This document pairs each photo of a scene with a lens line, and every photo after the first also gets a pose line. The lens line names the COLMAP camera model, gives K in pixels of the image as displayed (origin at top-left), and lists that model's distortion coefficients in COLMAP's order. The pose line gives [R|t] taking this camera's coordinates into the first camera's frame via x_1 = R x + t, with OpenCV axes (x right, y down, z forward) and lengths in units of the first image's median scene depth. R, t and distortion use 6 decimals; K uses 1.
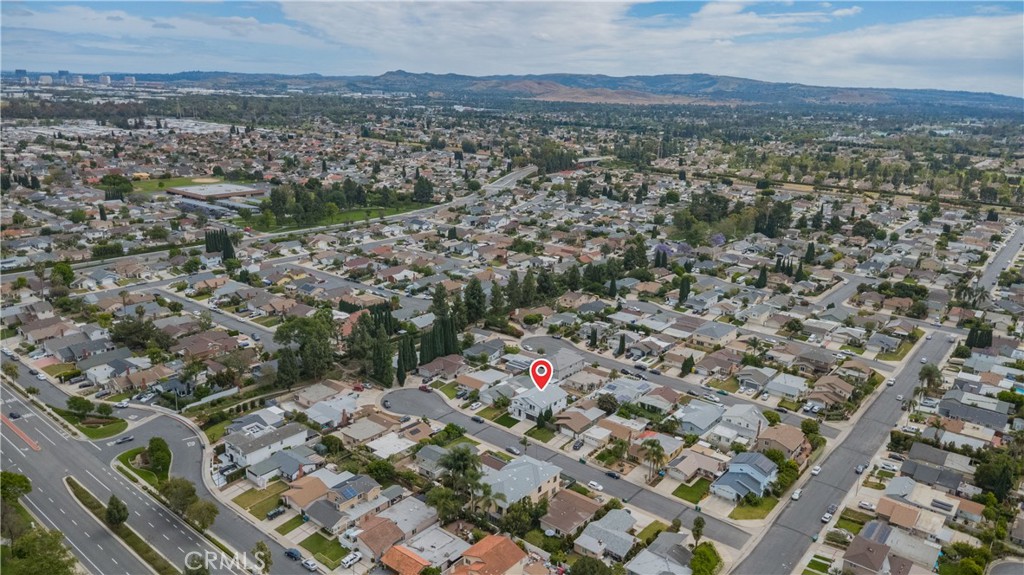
lens RADIAL K [[721.2, 0, 507.2], [0, 721.2, 290.9], [0, 0, 1]] dist [0.038568, -0.051784]
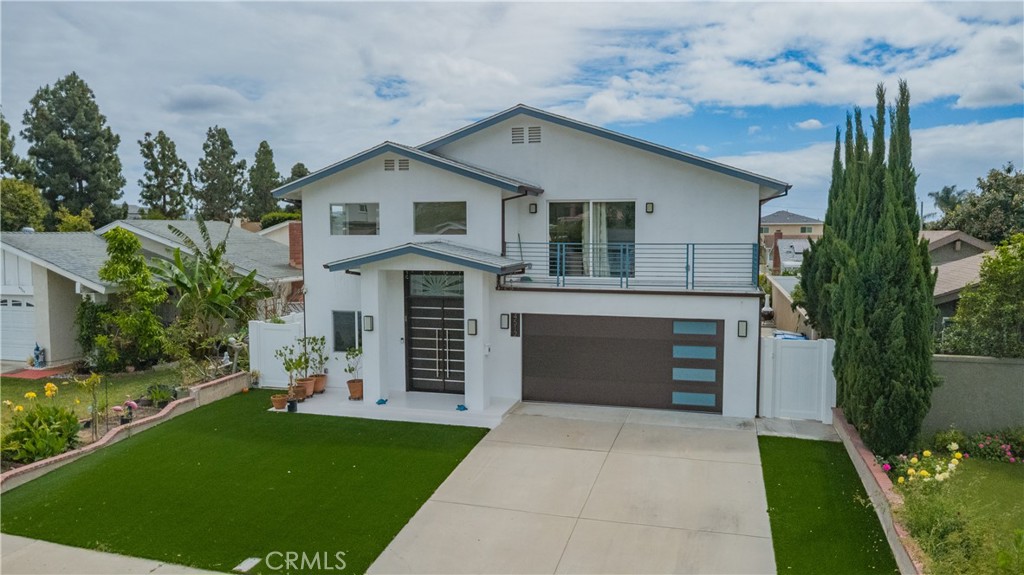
lens RADIAL K [[721.2, 0, 507.2], [0, 721.2, 290.9], [0, 0, 1]] dist [0.038568, -0.051784]
pose [[0.918526, -0.064997, 0.389982, -0.003443], [0.133749, 0.979320, -0.151799, 0.167772], [-0.372051, 0.191591, 0.908224, 0.884529]]
